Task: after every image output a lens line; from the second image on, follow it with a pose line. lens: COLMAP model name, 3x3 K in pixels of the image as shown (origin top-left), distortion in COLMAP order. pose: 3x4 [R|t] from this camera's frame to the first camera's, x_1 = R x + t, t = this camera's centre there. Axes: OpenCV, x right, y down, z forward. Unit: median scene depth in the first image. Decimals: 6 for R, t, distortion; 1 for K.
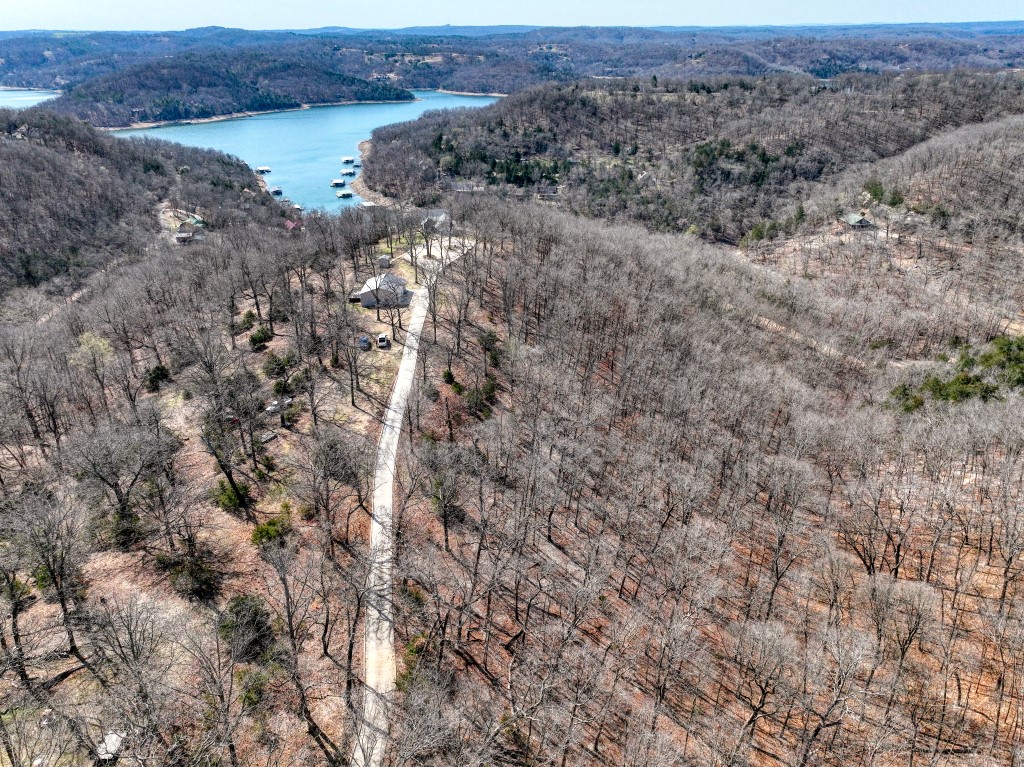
lens RADIAL K [[723.0, 0, 512.0], [0, 723.0, 382.5], [0, 0, 1]] dist [-0.005825, 0.023691]
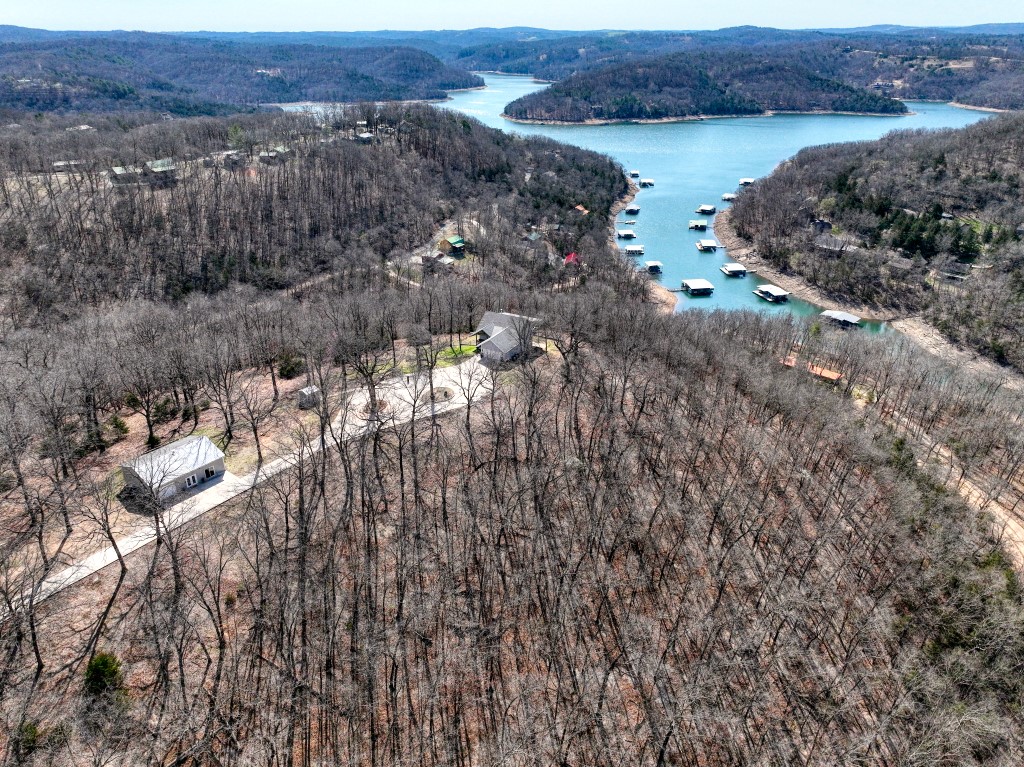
lens RADIAL K [[723.0, 0, 518.6], [0, 723.0, 386.4], [0, 0, 1]] dist [-0.005825, 0.023691]
pose [[0.795479, 0.273176, -0.540914, 0.095181], [-0.270093, 0.958890, 0.087061, -0.084561], [0.542460, 0.076842, 0.836560, 0.170326]]
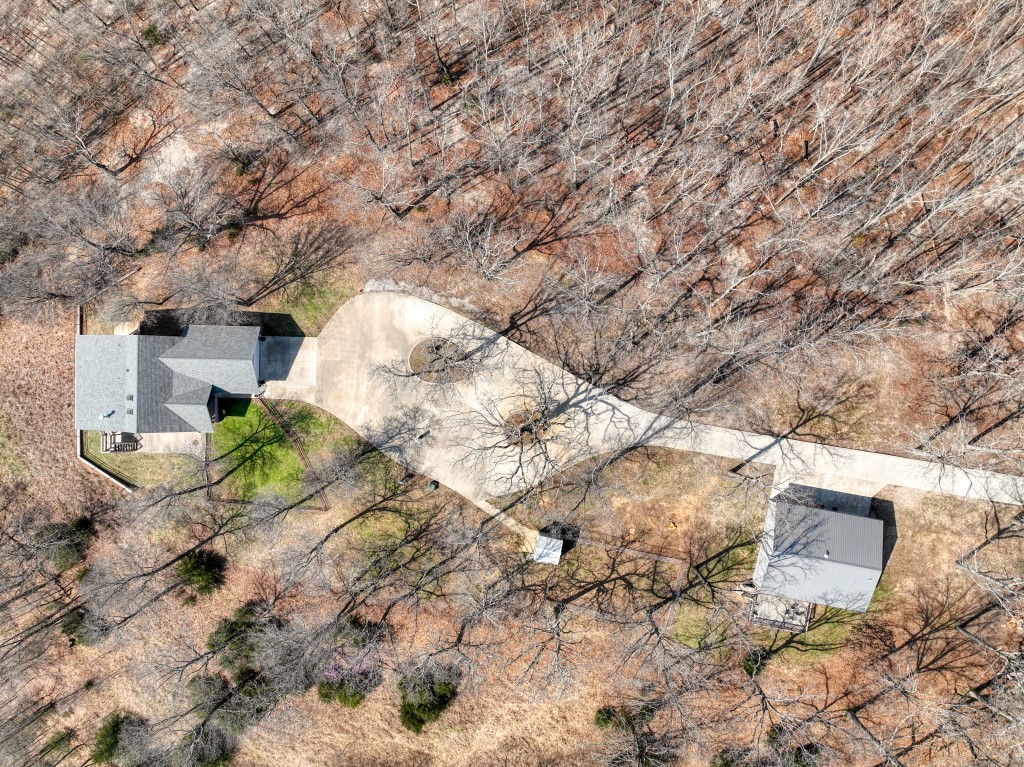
lens RADIAL K [[723.0, 0, 512.1], [0, 723.0, 382.8], [0, 0, 1]] dist [-0.005825, 0.023691]
pose [[0.165692, -0.986028, 0.017172, -0.029985], [0.452061, 0.091417, 0.887290, -0.158659], [-0.876463, -0.139254, 0.460892, 0.257224]]
